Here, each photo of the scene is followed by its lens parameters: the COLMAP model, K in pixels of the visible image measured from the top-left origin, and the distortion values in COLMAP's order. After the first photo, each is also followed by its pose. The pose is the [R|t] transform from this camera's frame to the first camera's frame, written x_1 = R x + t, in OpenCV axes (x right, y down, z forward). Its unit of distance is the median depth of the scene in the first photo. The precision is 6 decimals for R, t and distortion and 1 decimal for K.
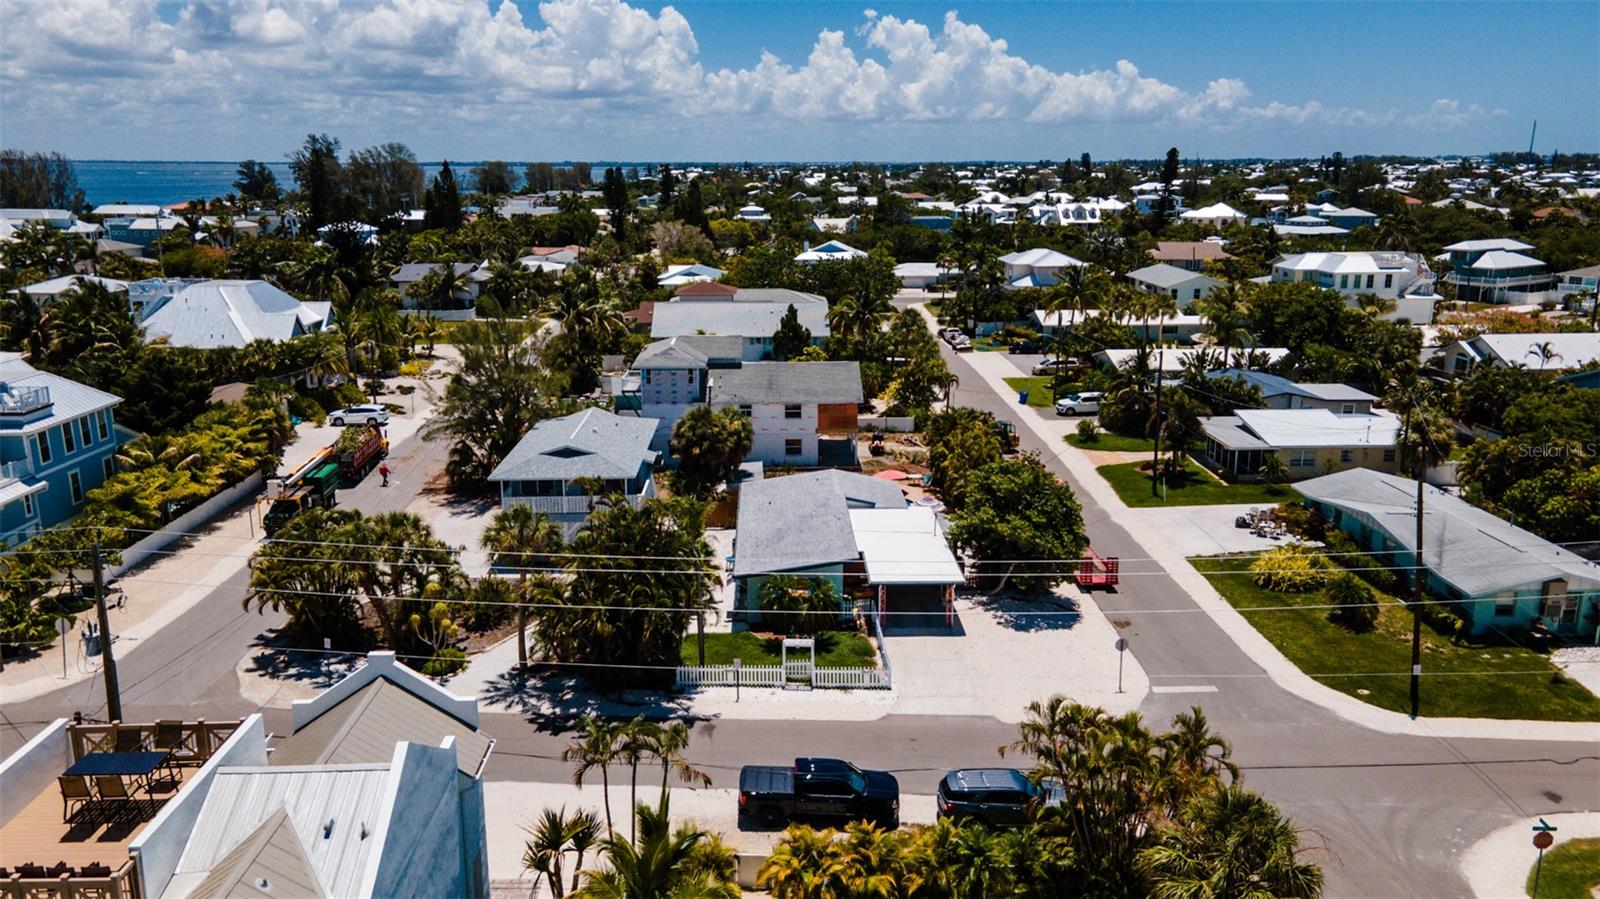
lens RADIAL K [[1148.4, 0, 800.0], [0, 1148.4, 449.5], [0, 0, 1]] dist [0.096744, 0.002071]
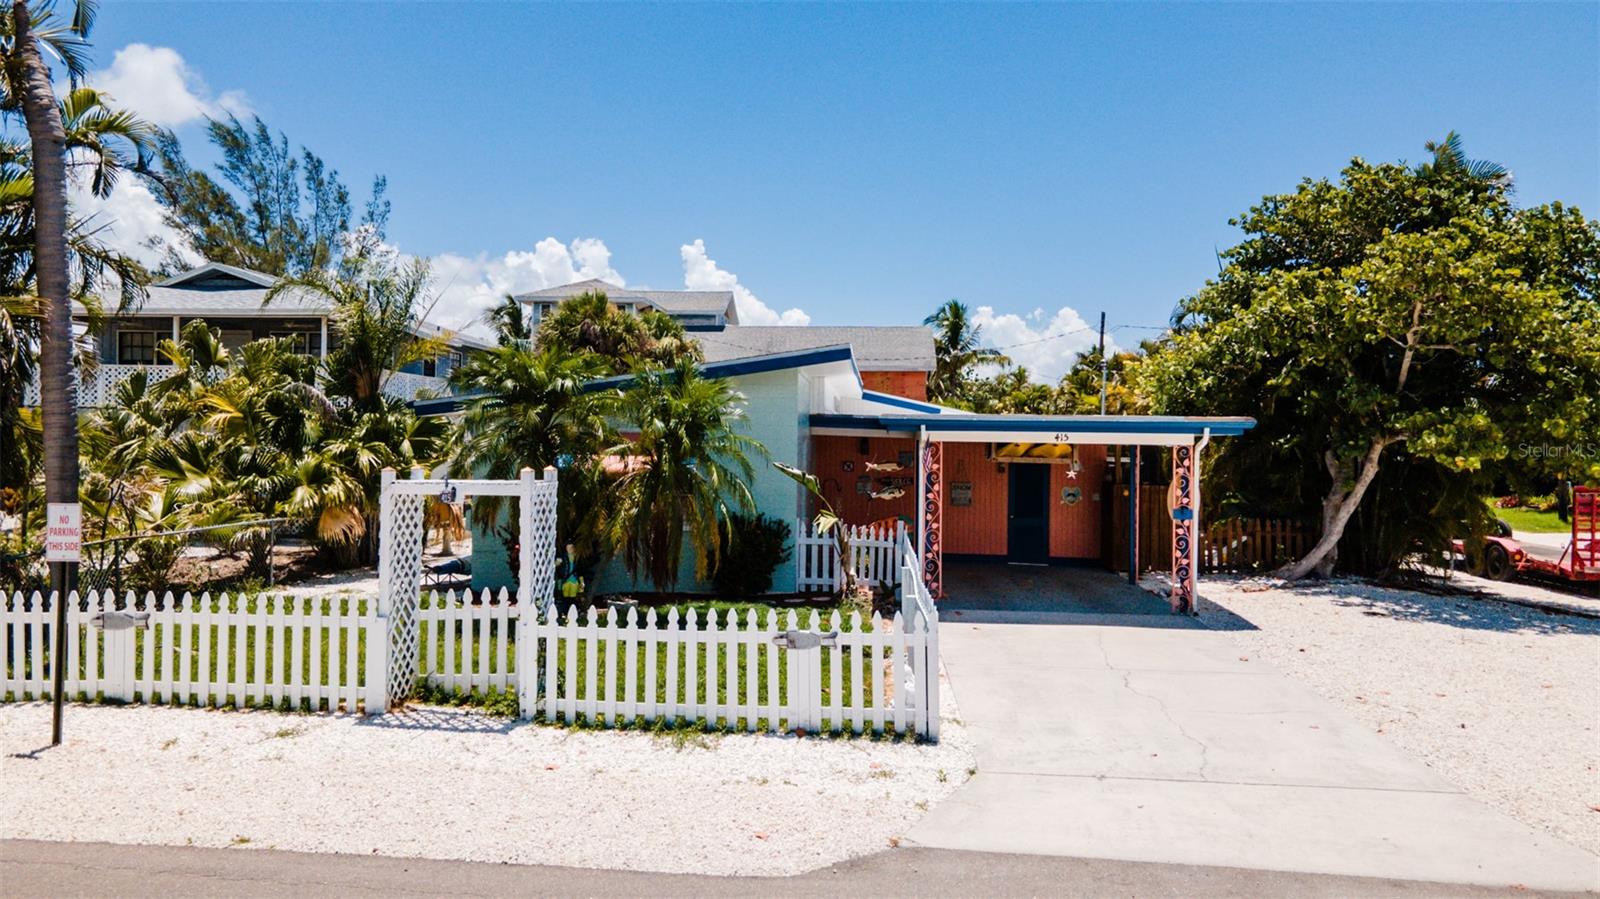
lens RADIAL K [[1166.0, 0, 800.0], [0, 1166.0, 449.5], [0, 0, 1]] dist [0.035507, 0.014496]
pose [[0.995359, 0.017528, -0.094625, 0.066863], [-0.039238, 0.971746, -0.232744, 0.185802], [0.087871, 0.235377, 0.967924, 0.729249]]
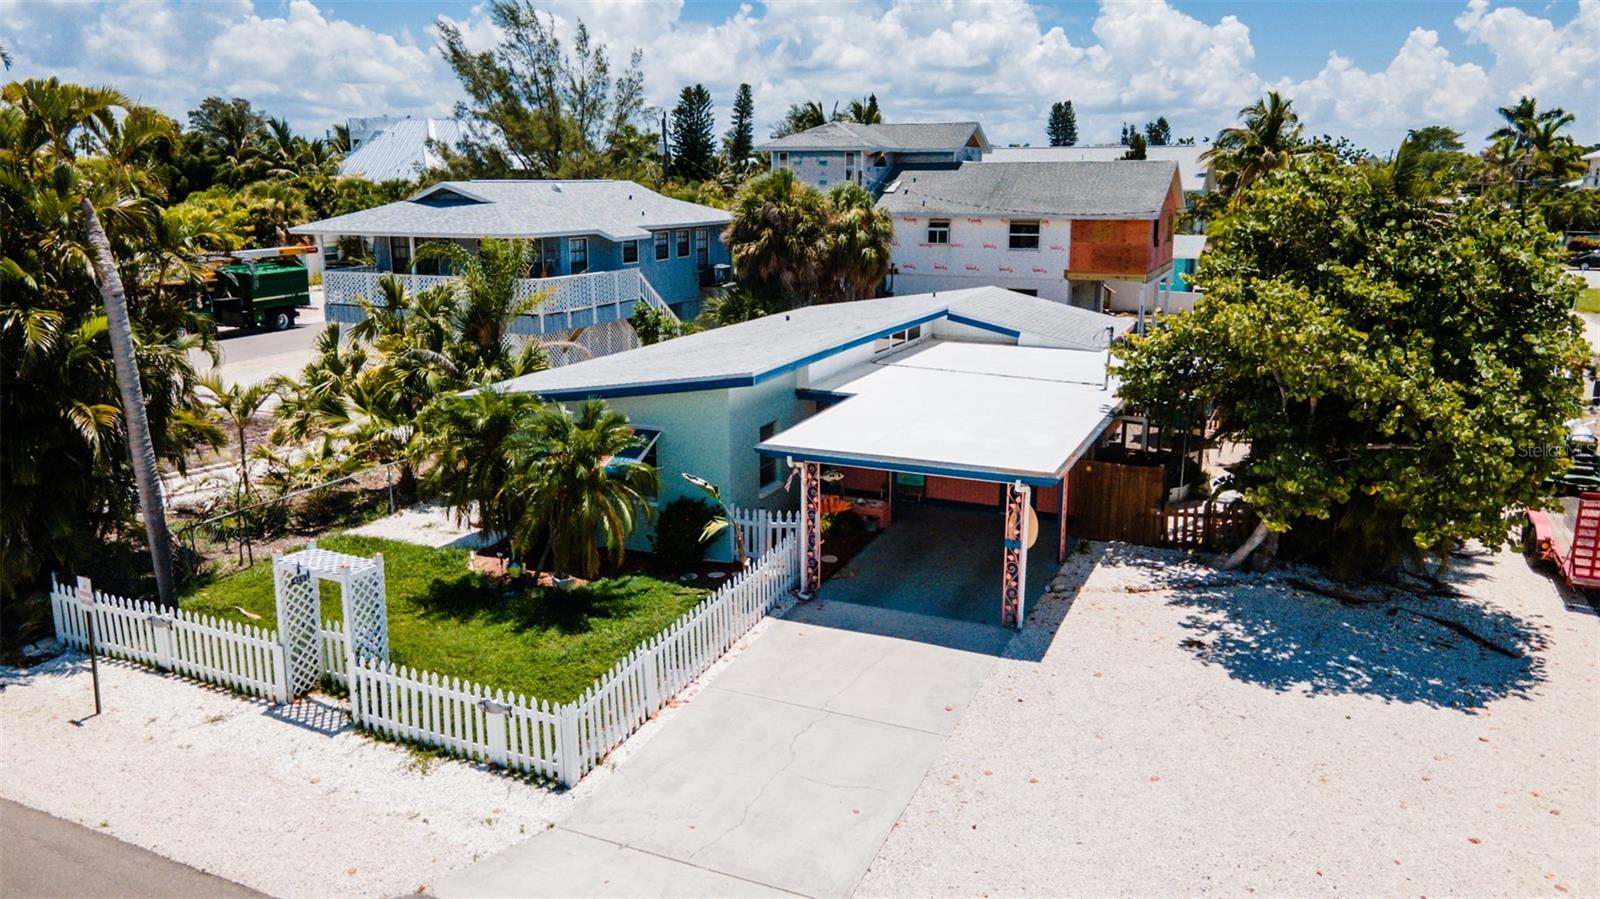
lens RADIAL K [[1166.0, 0, 800.0], [0, 1166.0, 449.5], [0, 0, 1]] dist [0.035507, 0.014496]
pose [[0.906538, 0.101753, -0.409677, 0.203399], [-0.106906, 0.994215, 0.010374, 0.111162], [0.408363, 0.034393, 0.912172, 0.700448]]
